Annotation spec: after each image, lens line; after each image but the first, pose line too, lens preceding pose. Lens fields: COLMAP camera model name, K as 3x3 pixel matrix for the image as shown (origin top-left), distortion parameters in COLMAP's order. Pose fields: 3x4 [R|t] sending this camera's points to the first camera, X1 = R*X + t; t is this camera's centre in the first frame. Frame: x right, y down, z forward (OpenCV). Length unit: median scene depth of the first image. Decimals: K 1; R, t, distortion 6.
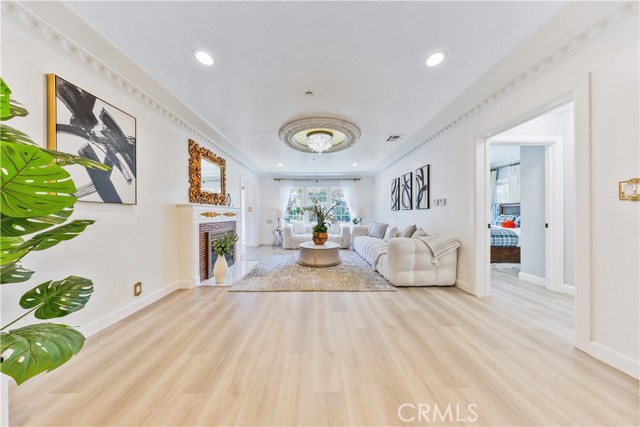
lens RADIAL K [[187.0, 0, 318.1], [0, 187.0, 213.2], [0, 0, 1]] dist [-0.001194, 0.000456]
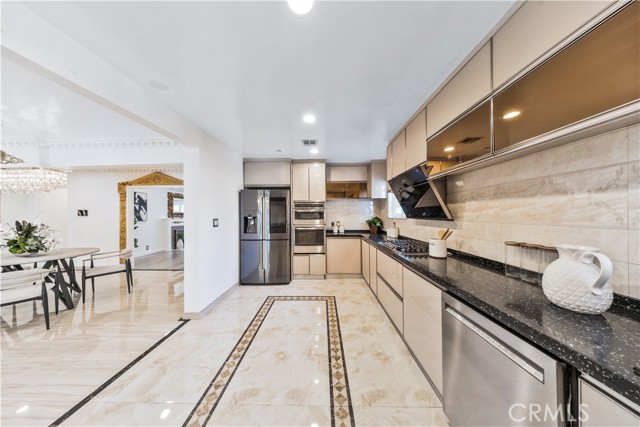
lens RADIAL K [[187.0, 0, 321.1], [0, 187.0, 212.6], [0, 0, 1]] dist [-0.001194, 0.000456]
pose [[0.999806, -0.001563, -0.019660, 1.337111], [0.001519, 0.999996, -0.002253, -0.112947], [0.019664, 0.002223, 0.999804, -1.382367]]
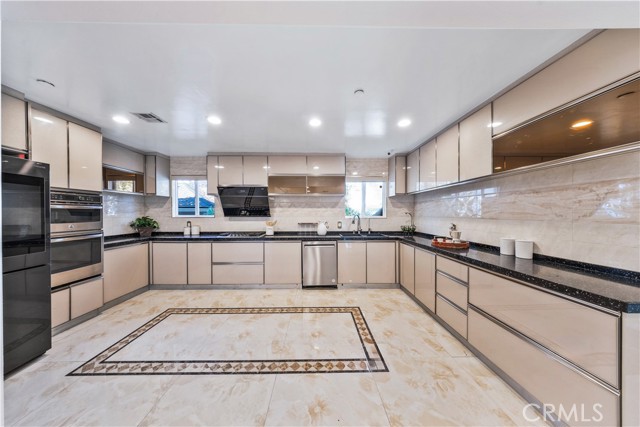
lens RADIAL K [[187.0, 0, 315.4], [0, 187.0, 214.3], [0, 0, 1]] dist [-0.001194, 0.000456]
pose [[-0.000327, -0.002712, 0.999996, 0.505681], [-0.004797, 0.999985, 0.002711, -0.108137], [-0.999988, -0.004796, -0.000340, -1.047808]]
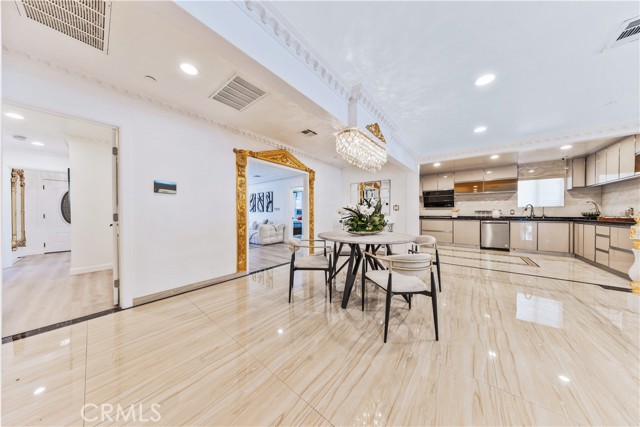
lens RADIAL K [[187.0, 0, 321.7], [0, 187.0, 214.6], [0, 0, 1]] dist [-0.001194, 0.000456]
pose [[0.628518, -0.003571, 0.777787, -0.822340], [-0.005038, 0.999950, 0.008662, -0.013647], [-0.777779, -0.009363, 0.628469, -0.911467]]
